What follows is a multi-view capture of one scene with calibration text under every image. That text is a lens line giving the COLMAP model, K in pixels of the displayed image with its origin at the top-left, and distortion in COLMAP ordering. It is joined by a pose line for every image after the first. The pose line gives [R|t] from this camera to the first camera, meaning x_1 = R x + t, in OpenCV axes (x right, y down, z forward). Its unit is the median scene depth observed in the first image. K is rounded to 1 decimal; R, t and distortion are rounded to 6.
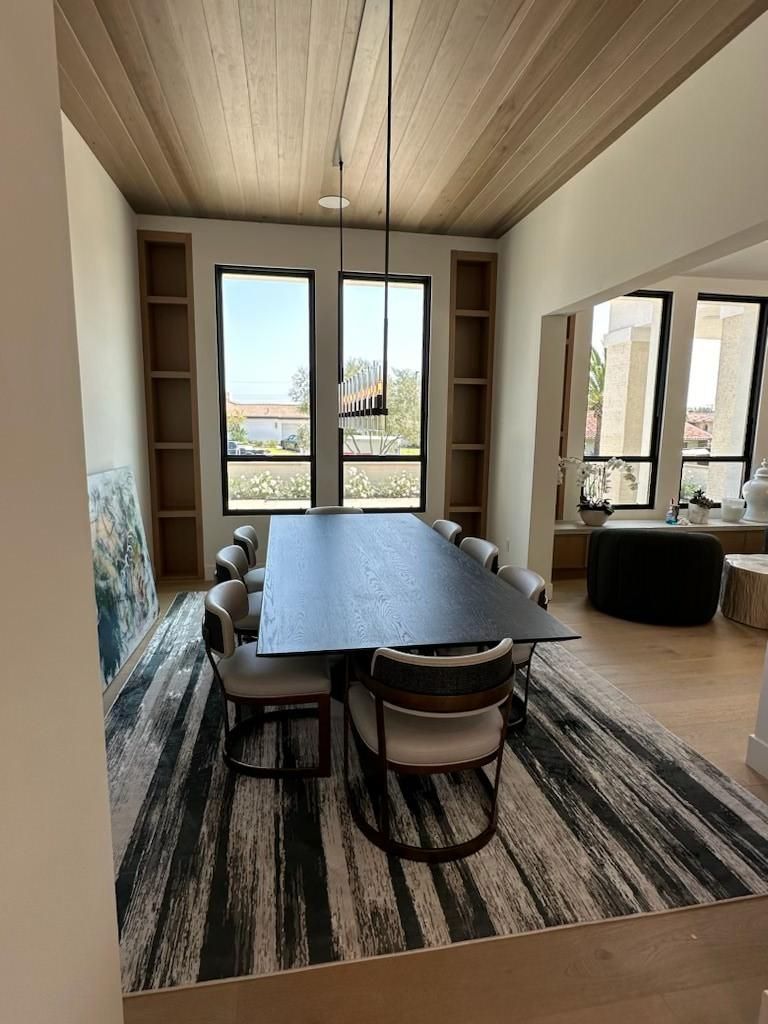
lens RADIAL K [[548.7, 0, 384.0], [0, 548.7, 512.0], [0, 0, 1]] dist [-0.000034, 0.000308]
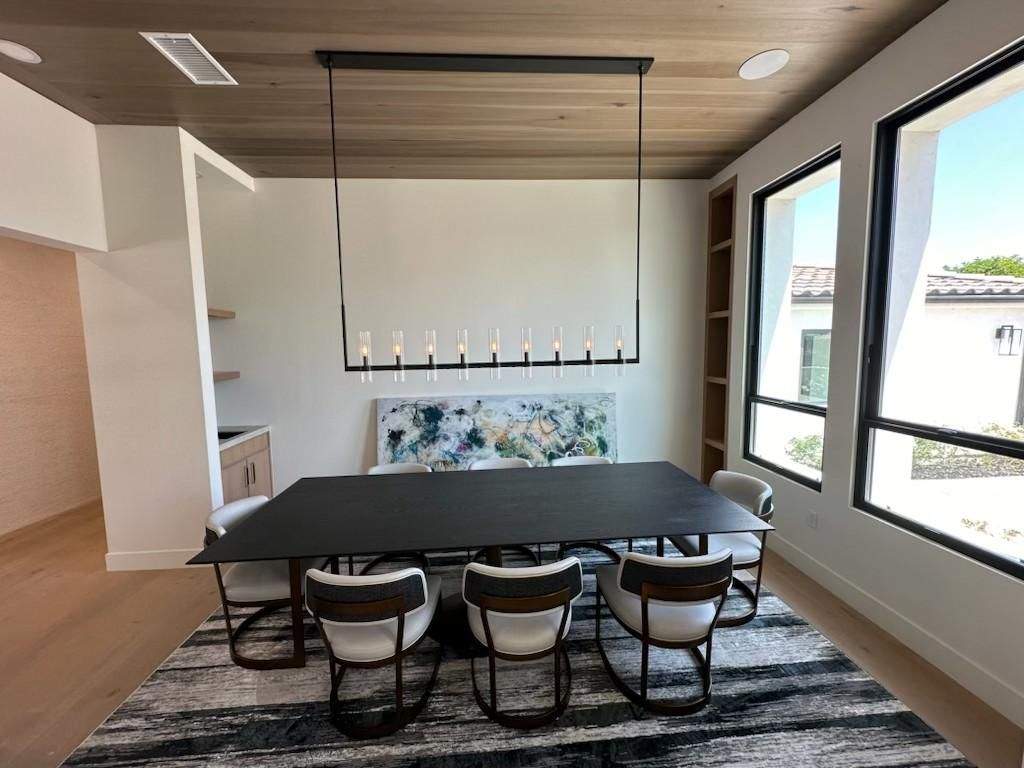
lens RADIAL K [[408.8, 0, 512.0], [0, 408.8, 384.0], [0, 0, 1]] dist [-0.001392, 0.000043]
pose [[-0.111893, 0.083151, -0.990235, 1.103550], [-0.135764, 0.985870, 0.098126, -0.335959], [0.984402, 0.145418, -0.099023, 1.690541]]
